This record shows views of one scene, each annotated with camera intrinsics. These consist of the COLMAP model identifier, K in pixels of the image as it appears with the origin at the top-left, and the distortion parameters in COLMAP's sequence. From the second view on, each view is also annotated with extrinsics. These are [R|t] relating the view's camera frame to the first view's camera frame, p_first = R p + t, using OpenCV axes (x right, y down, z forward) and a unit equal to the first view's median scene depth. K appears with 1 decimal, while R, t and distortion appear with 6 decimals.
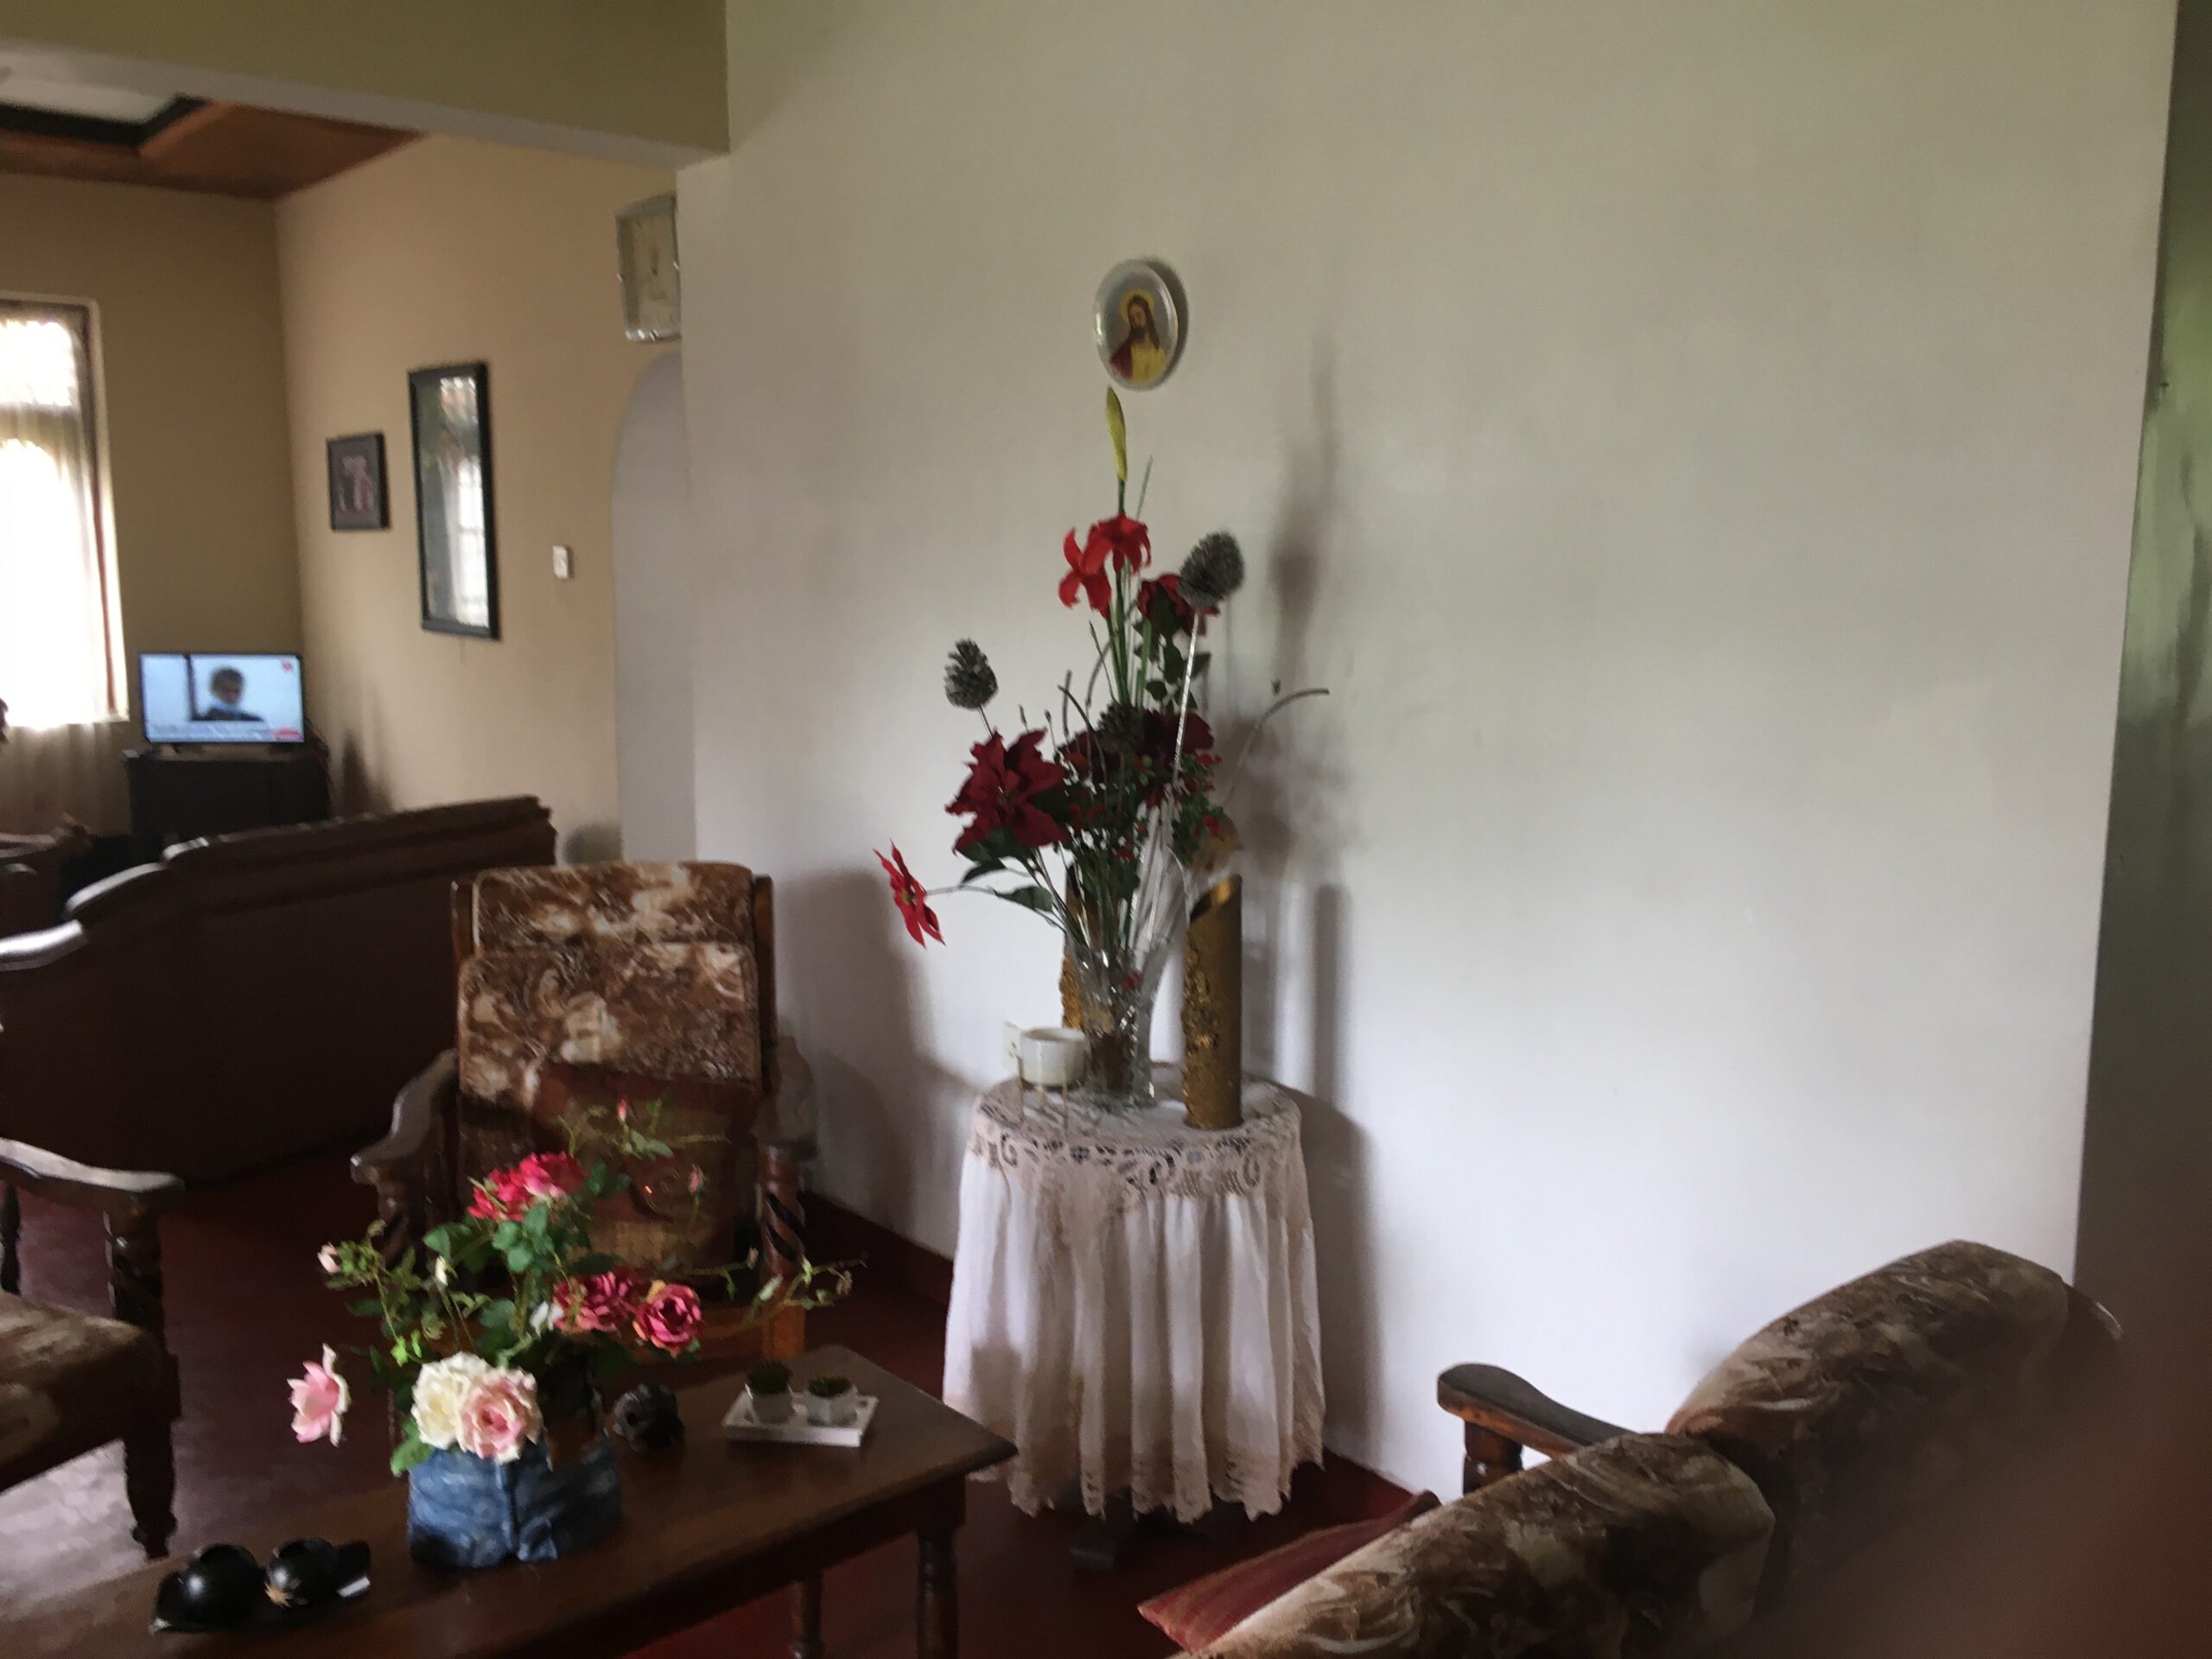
lens RADIAL K [[1885.8, 0, 1139.8], [0, 1885.8, 834.8], [0, 0, 1]] dist [0.067577, -0.113215]
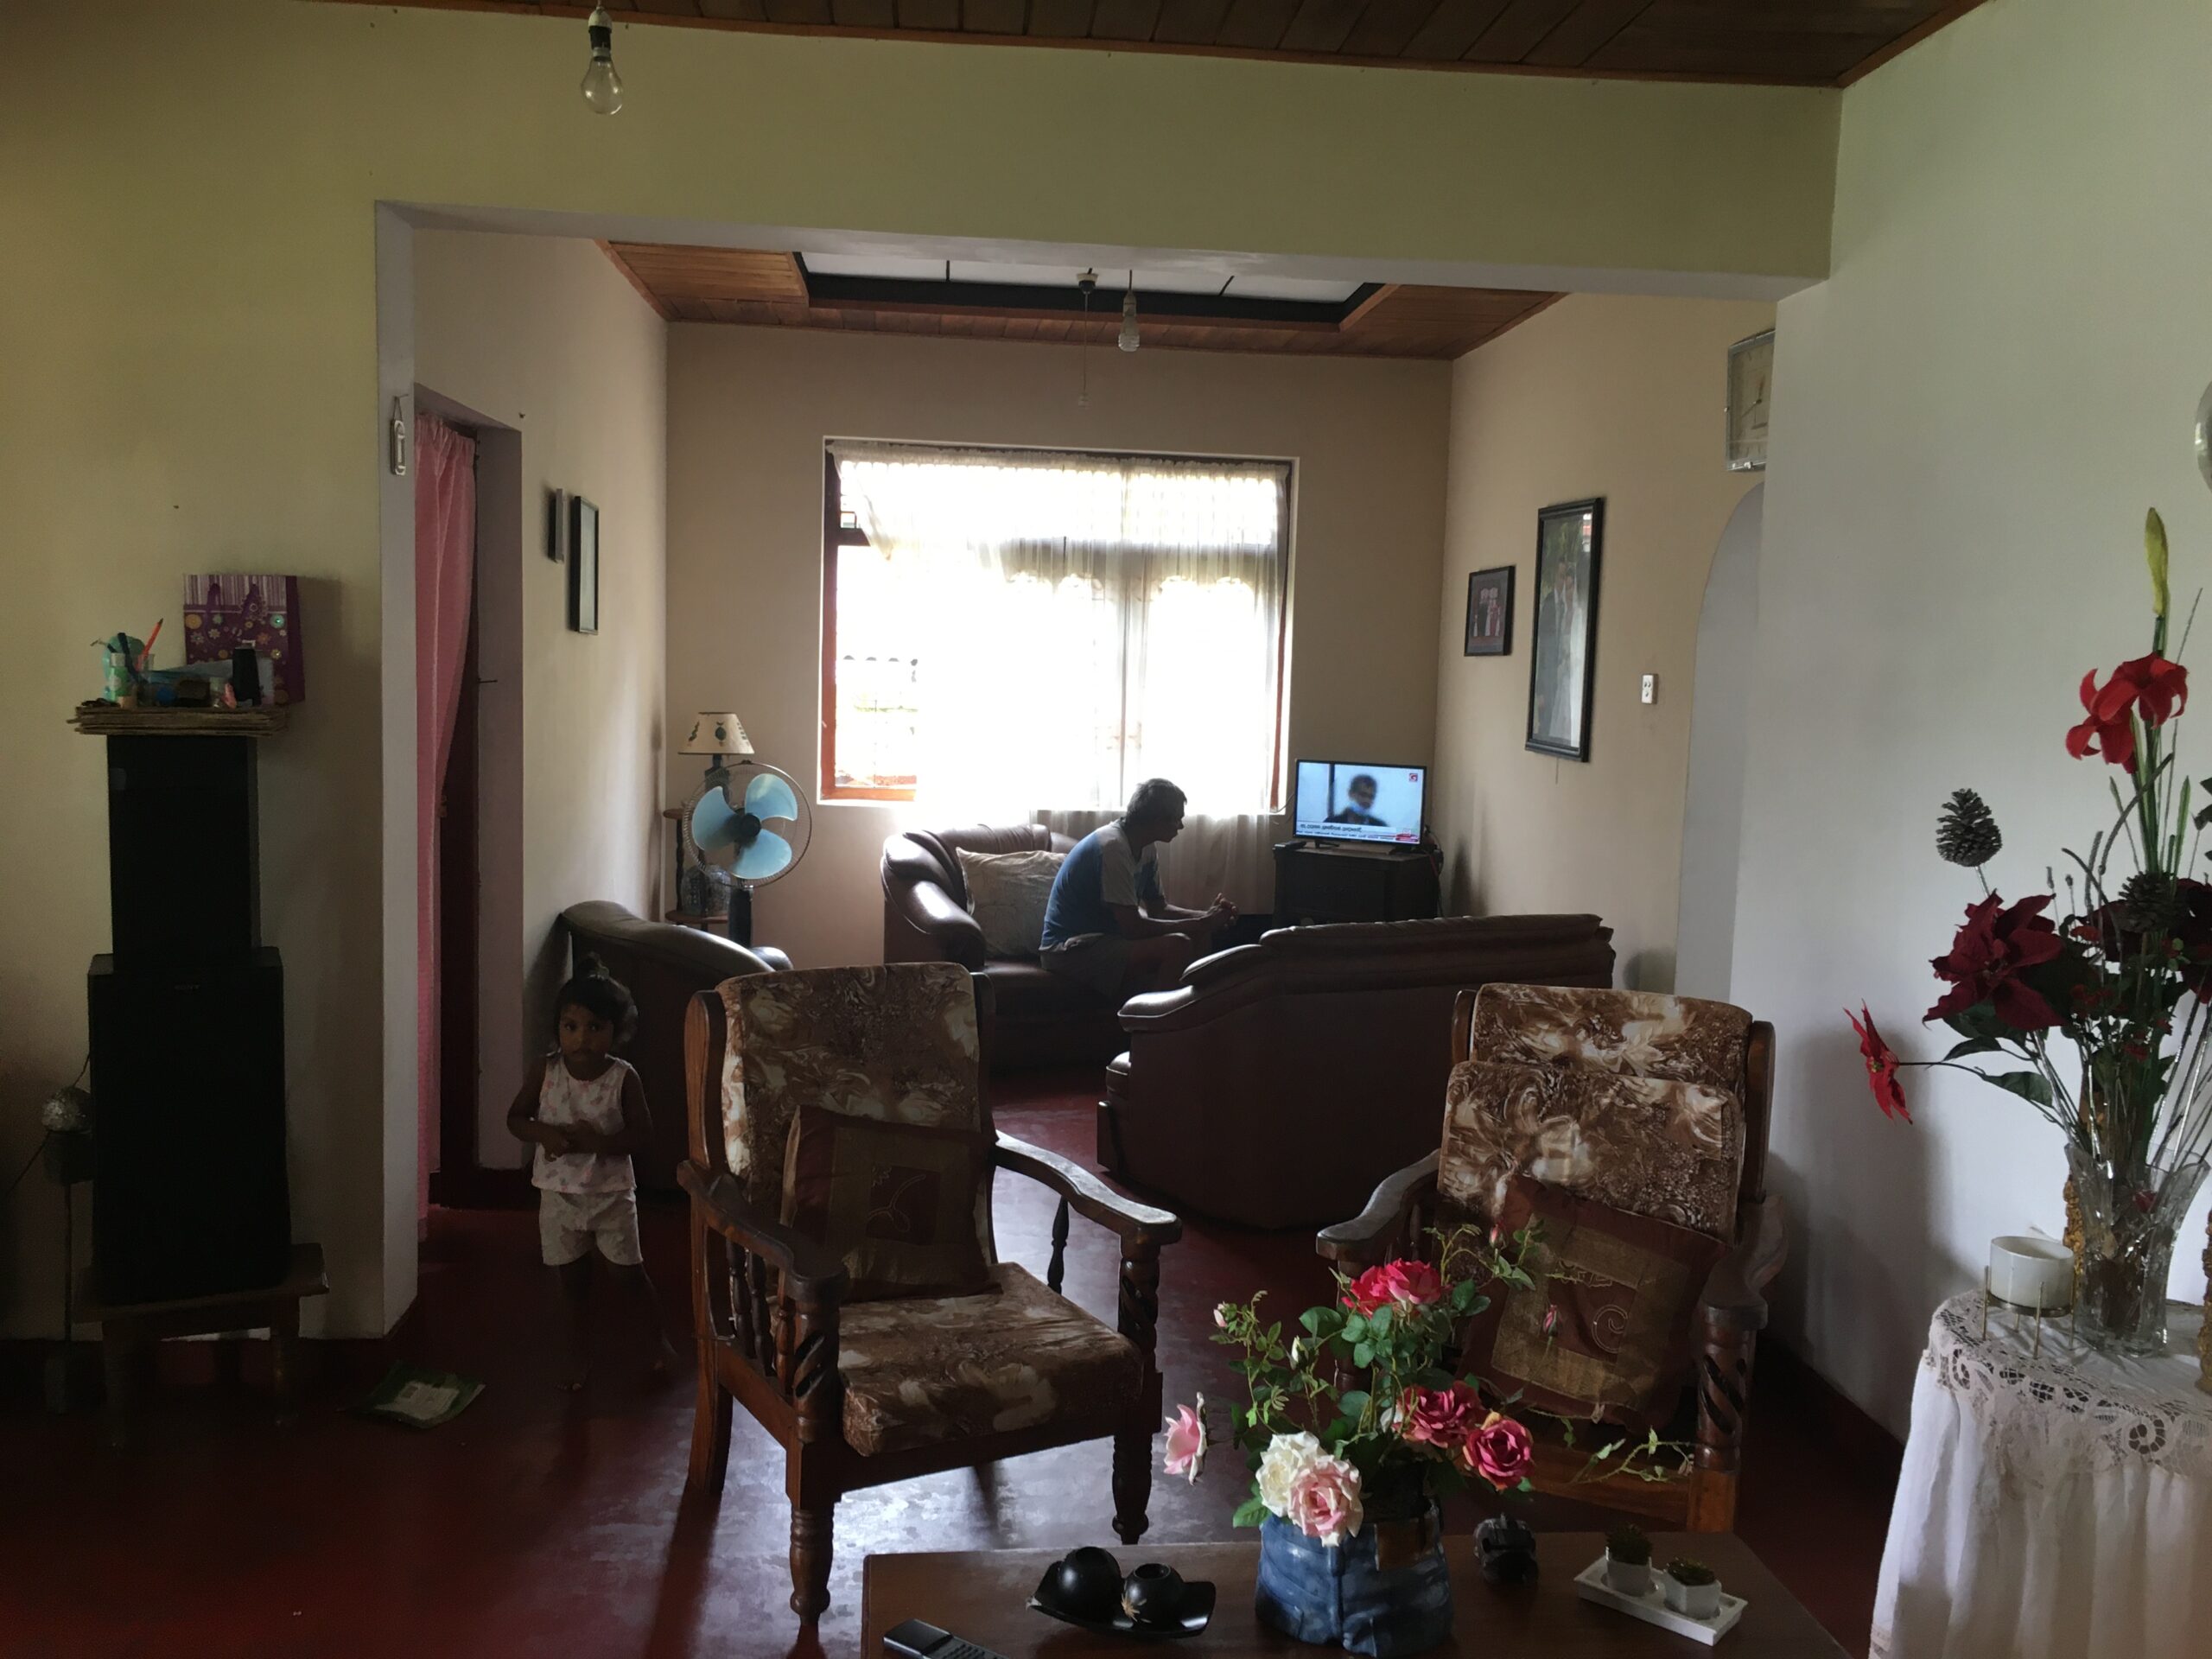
lens RADIAL K [[1885.8, 0, 1139.8], [0, 1885.8, 834.8], [0, 0, 1]] dist [0.067577, -0.113215]
pose [[0.815498, 0.071225, -0.574361, 0.105362], [-0.107267, 0.993805, -0.029061, -0.012531], [0.568733, 0.085309, 0.818086, 0.035575]]
